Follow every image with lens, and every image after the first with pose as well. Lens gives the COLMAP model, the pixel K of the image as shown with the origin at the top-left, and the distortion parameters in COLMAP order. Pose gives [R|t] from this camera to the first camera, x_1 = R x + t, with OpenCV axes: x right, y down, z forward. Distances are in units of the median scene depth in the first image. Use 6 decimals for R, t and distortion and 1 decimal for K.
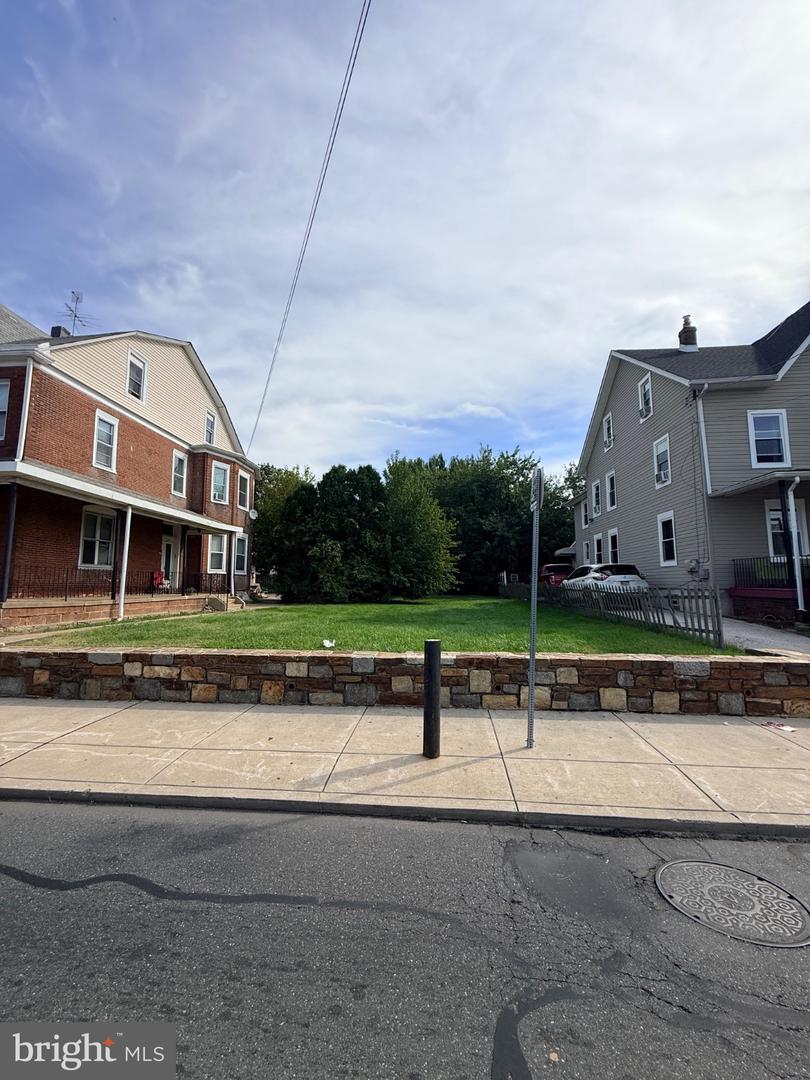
lens RADIAL K [[426.2, 0, 405.0], [0, 426.2, 540.0], [0, 0, 1]] dist [0.003229, 0.000189]
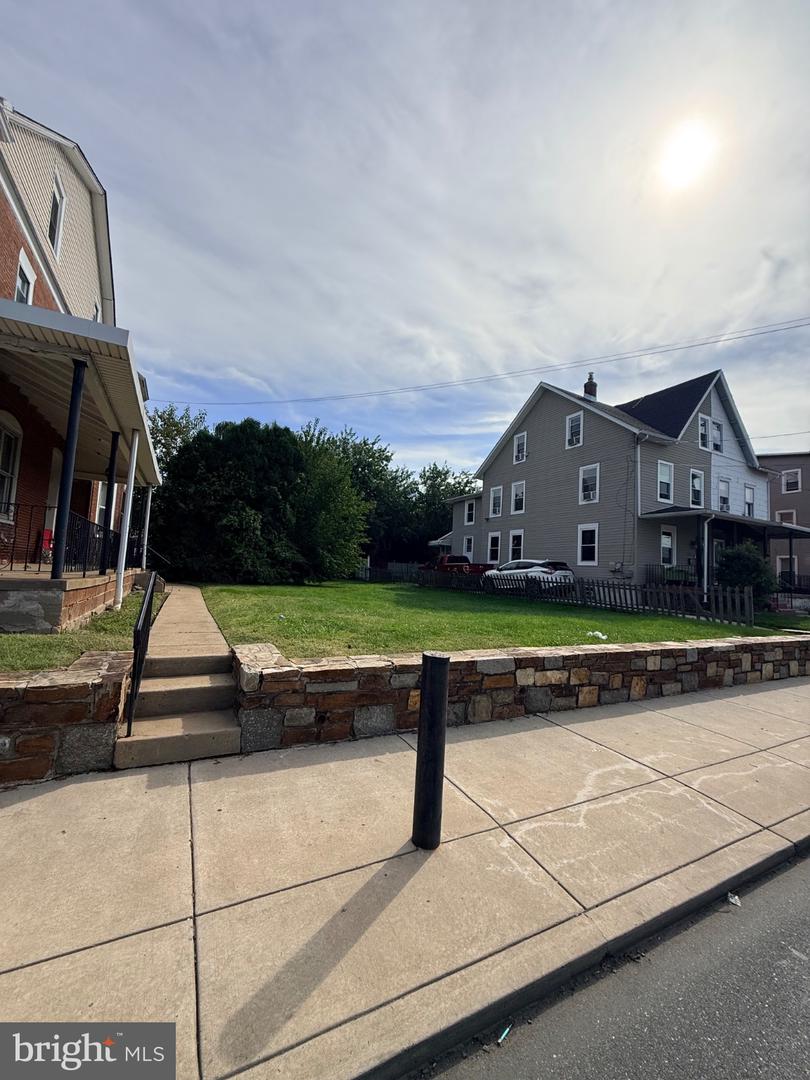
lens RADIAL K [[426.3, 0, 403.8], [0, 426.3, 536.3], [0, 0, 1]] dist [-0.000904, 0.000179]
pose [[0.843673, 0.088425, 0.529525, -0.373566], [-0.107014, 0.994247, 0.004472, 0.018560], [-0.526084, -0.060439, 0.848282, 0.135809]]
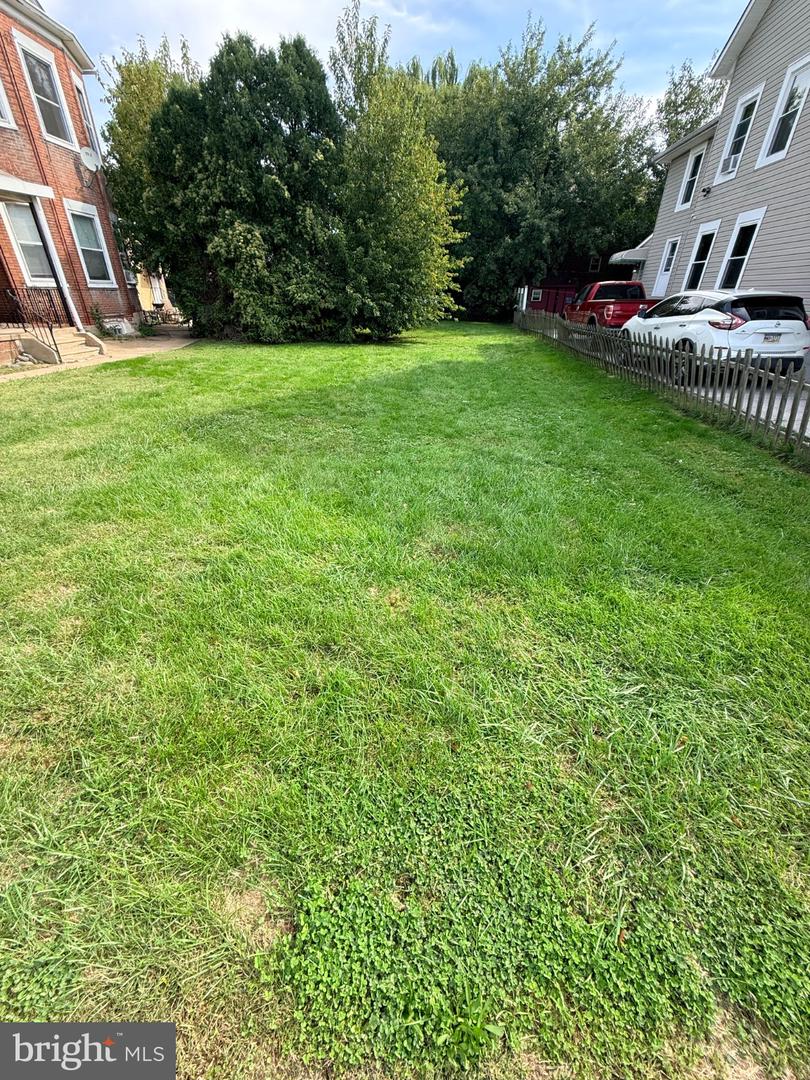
lens RADIAL K [[426.3, 0, 403.8], [0, 426.3, 536.3], [0, 0, 1]] dist [-0.000904, 0.000179]
pose [[0.999722, 0.016422, 0.016910, 0.042827], [-0.023204, 0.811905, 0.583328, 0.003619], [-0.004150, -0.583558, 0.812061, 0.298456]]
